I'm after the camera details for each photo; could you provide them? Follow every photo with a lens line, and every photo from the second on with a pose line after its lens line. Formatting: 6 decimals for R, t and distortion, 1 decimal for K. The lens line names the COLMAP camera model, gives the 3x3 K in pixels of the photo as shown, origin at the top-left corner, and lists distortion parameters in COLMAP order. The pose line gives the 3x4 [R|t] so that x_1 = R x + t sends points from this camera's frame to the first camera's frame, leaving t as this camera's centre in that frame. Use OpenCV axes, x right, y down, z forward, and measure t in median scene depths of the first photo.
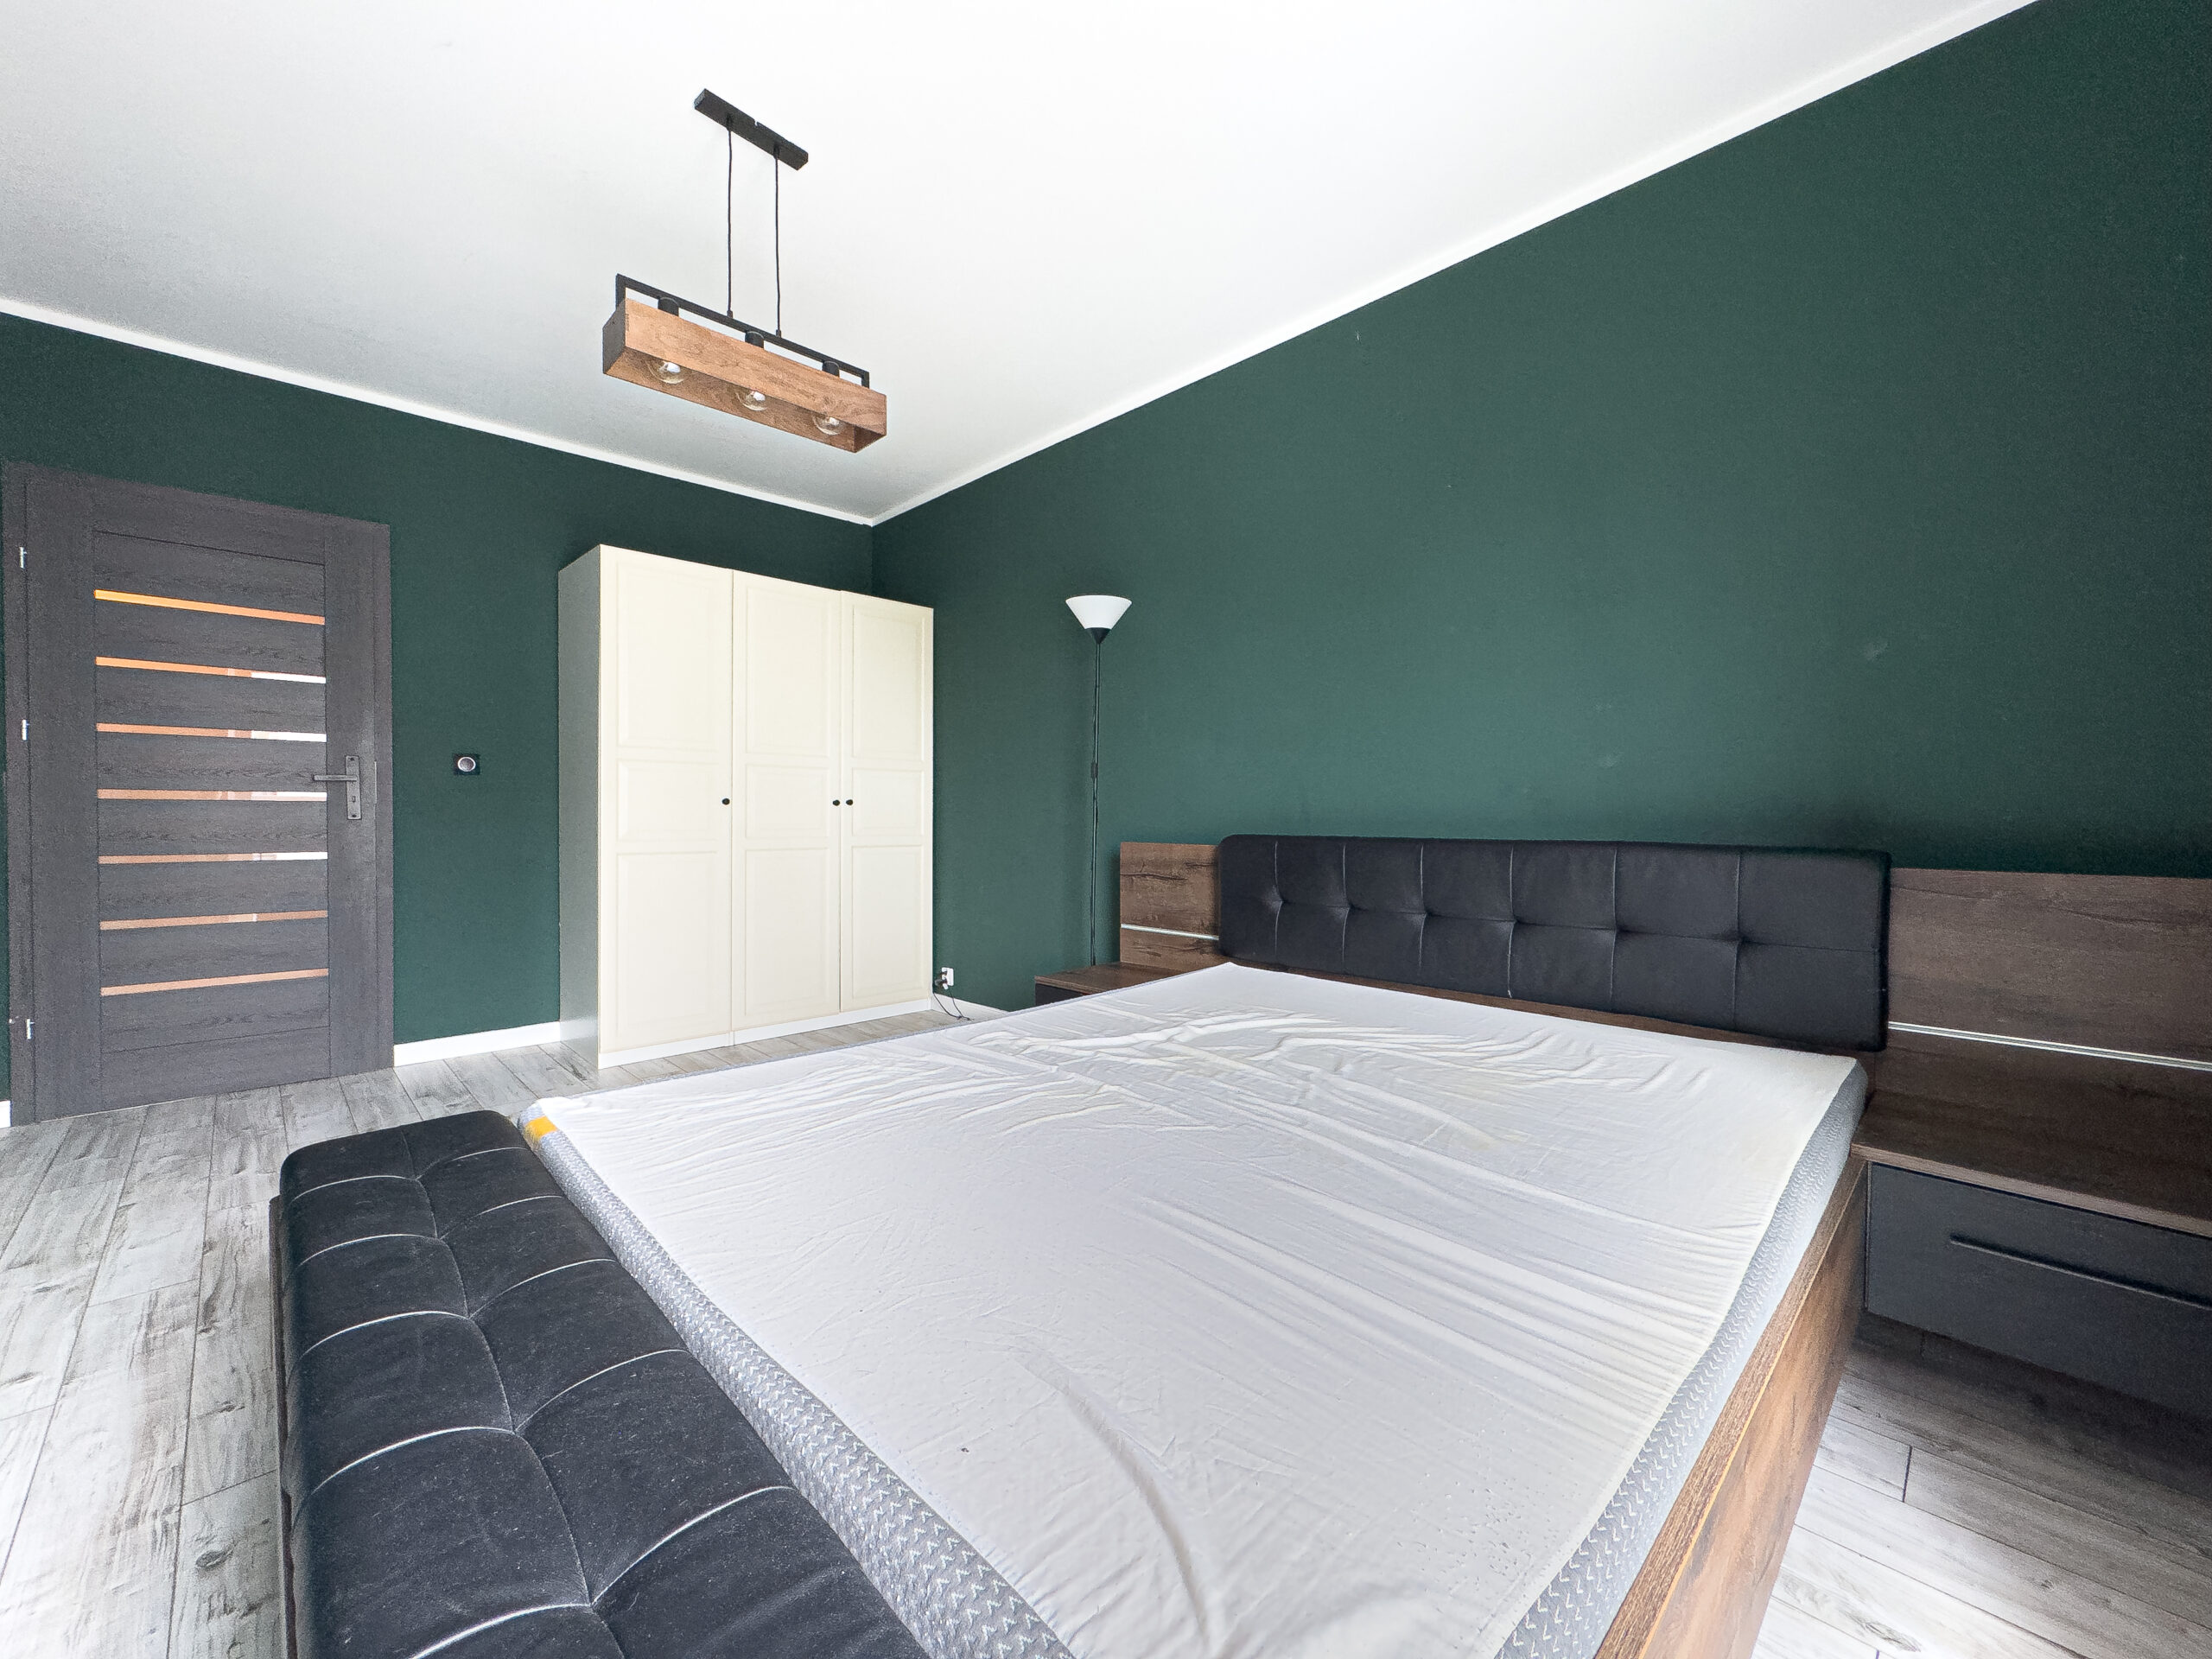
lens RADIAL K [[881.4, 0, 1107.4], [0, 881.4, 822.9], [0, 0, 1]] dist [-0.006300, 0.001487]
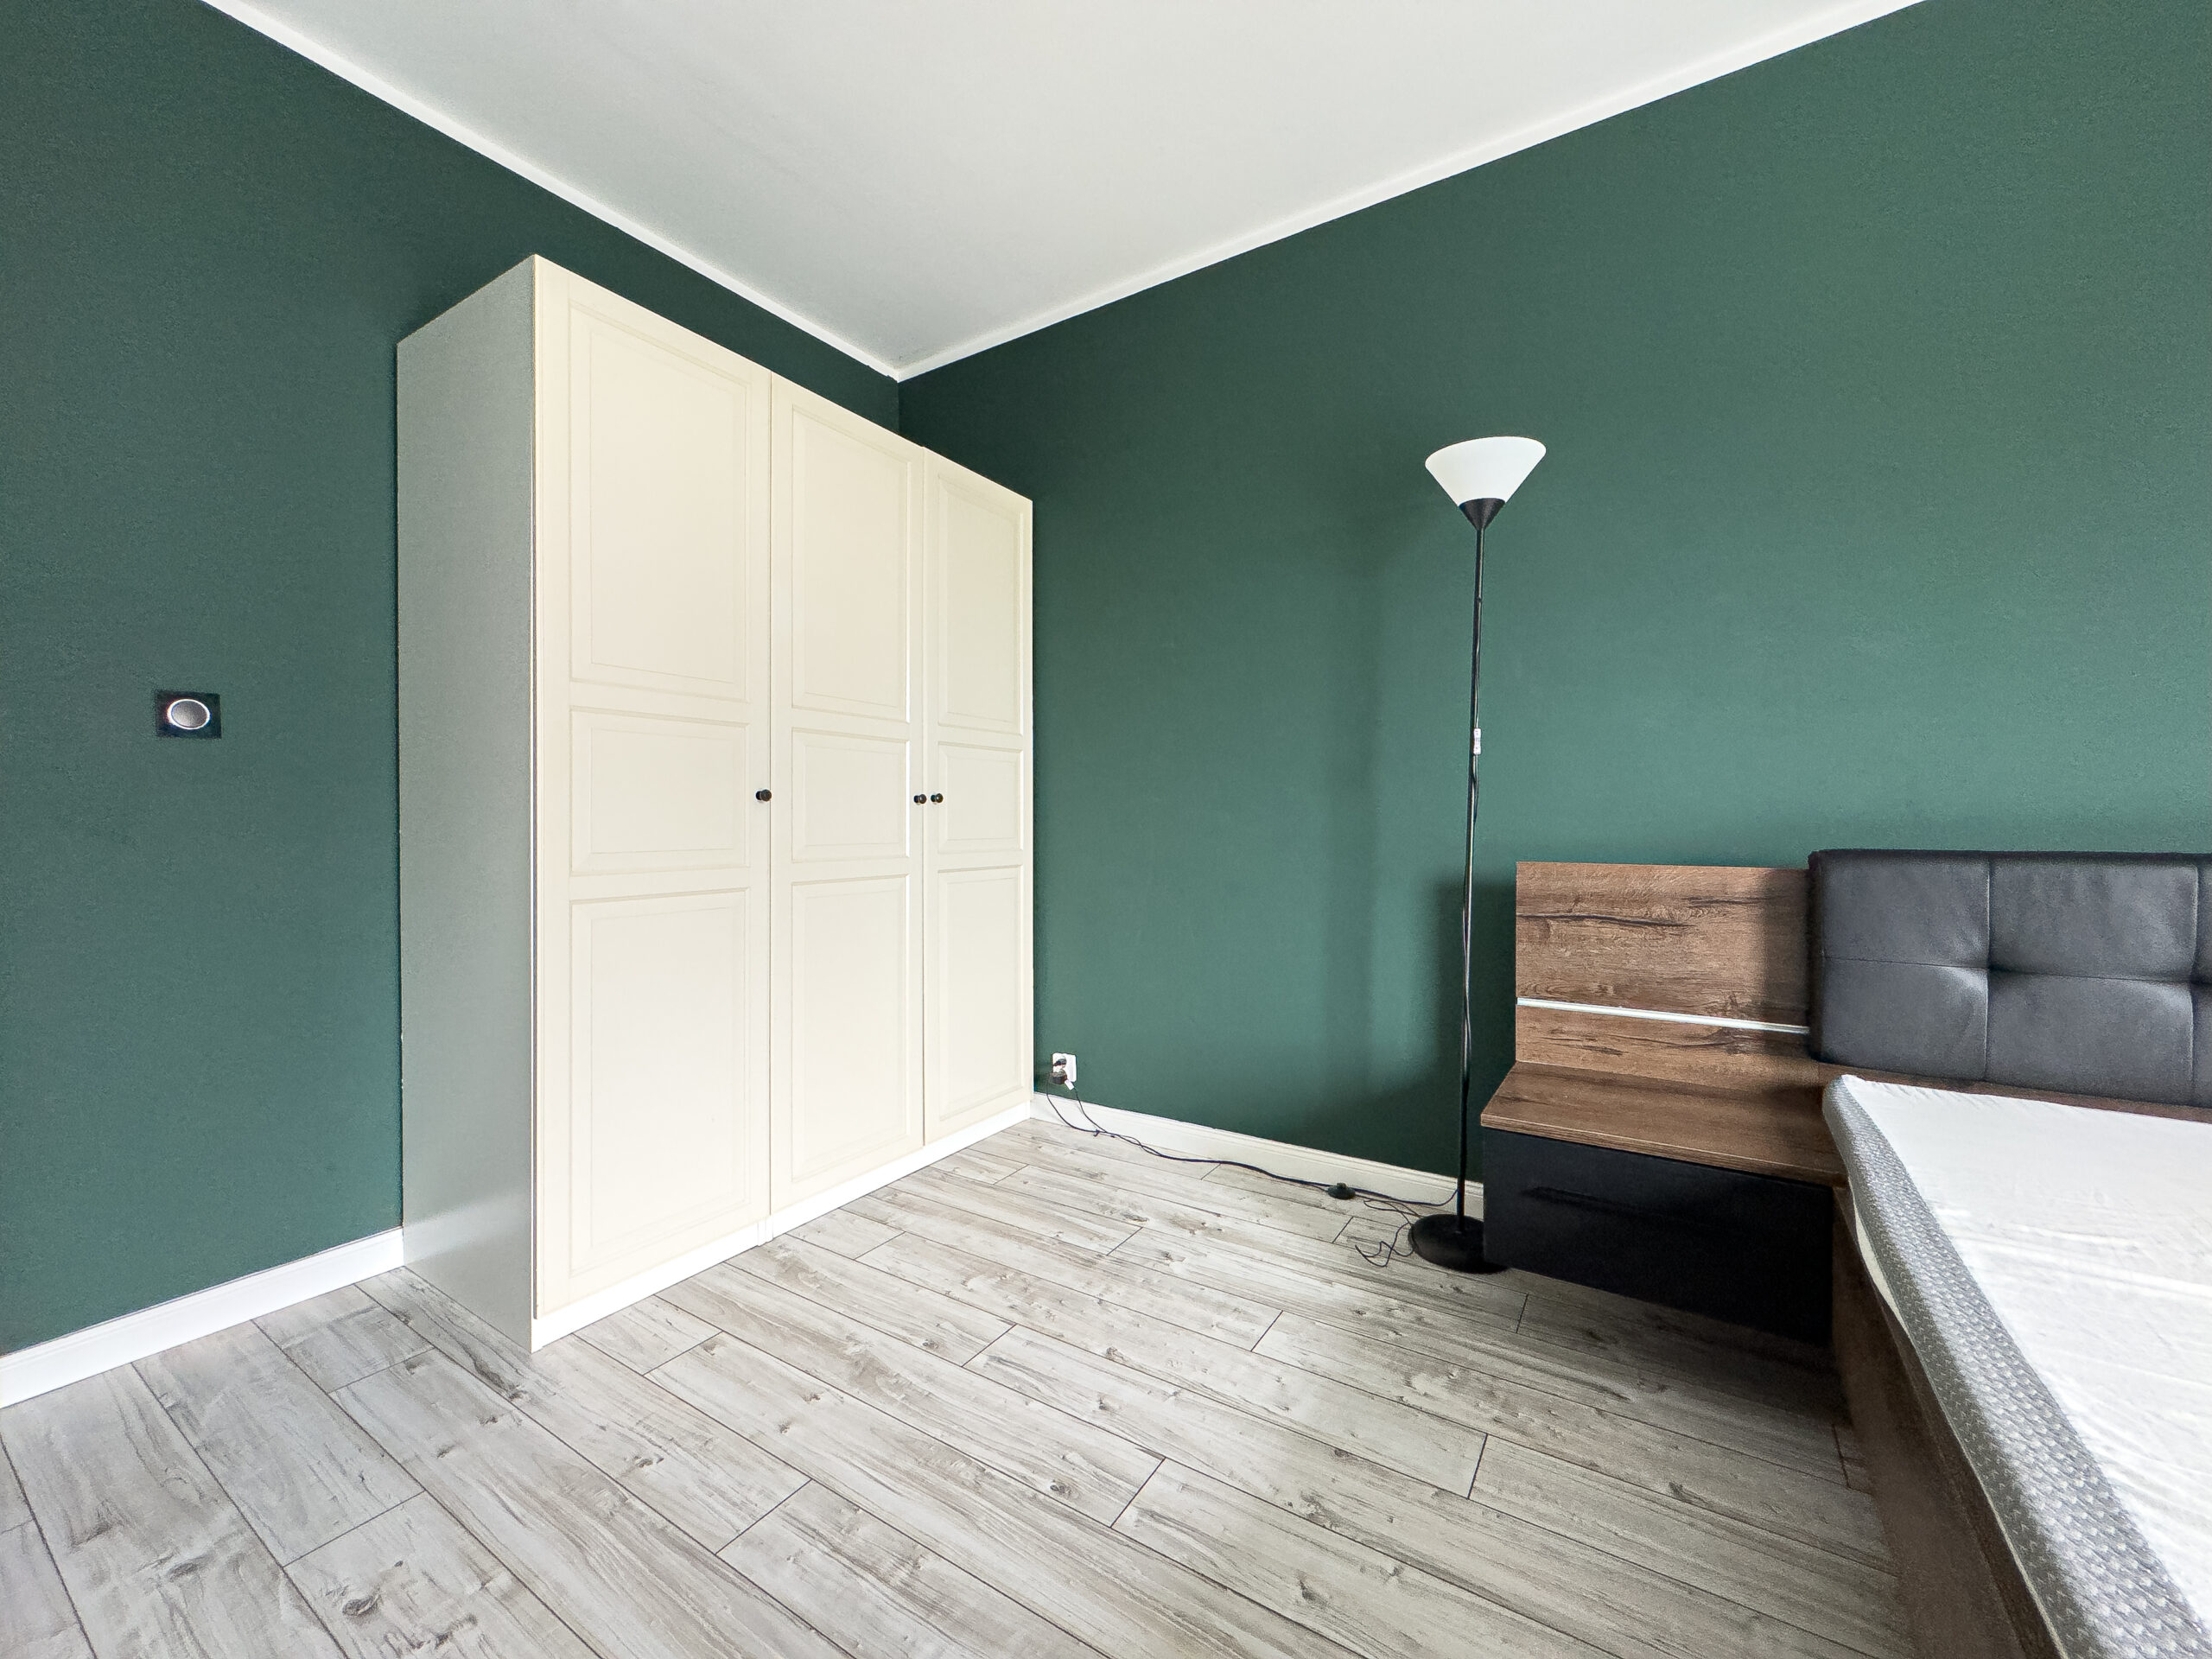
lens RADIAL K [[881.4, 0, 1103.9], [0, 881.4, 823.5], [0, 0, 1]] dist [-0.006300, 0.001487]
pose [[0.976691, -0.004962, 0.214592, -0.382951], [0.005550, 0.999982, -0.002138, -0.004146], [-0.214577, 0.003279, 0.976701, 0.474195]]
